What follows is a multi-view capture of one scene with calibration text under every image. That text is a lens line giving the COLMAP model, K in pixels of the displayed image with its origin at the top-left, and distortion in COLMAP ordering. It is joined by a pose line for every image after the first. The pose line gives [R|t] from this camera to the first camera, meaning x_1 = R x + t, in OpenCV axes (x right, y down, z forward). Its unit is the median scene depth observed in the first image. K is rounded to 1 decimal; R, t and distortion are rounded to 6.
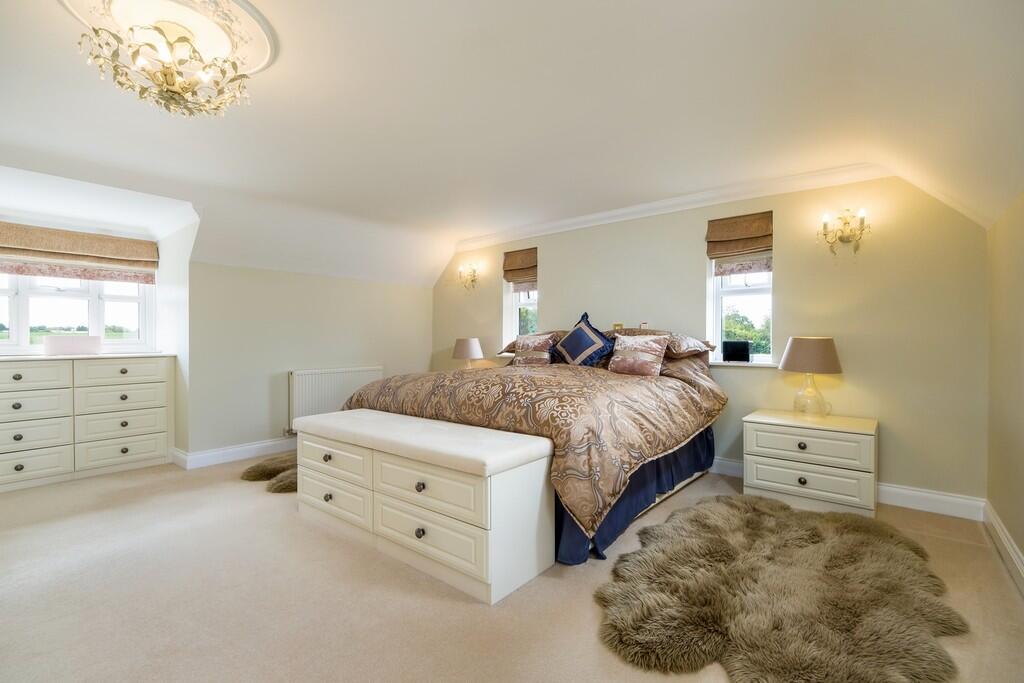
lens RADIAL K [[454.5, 0, 512.0], [0, 454.5, 341.5], [0, 0, 1]] dist [-0.000529, -0.000197]
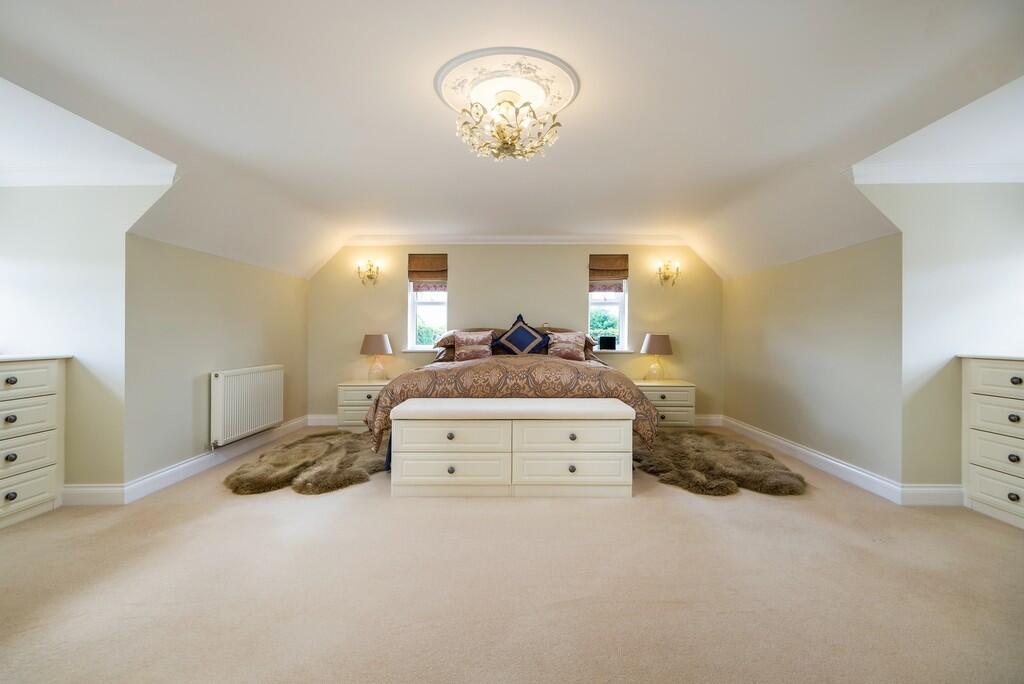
lens RADIAL K [[466.4, 0, 512.0], [0, 466.4, 342.0], [0, 0, 1]] dist [0.001316, 0.000035]
pose [[0.780009, -0.007991, 0.625717, -0.708040], [0.000311, 0.999923, 0.012381, -0.001696], [-0.625768, -0.009463, 0.779952, -0.020418]]
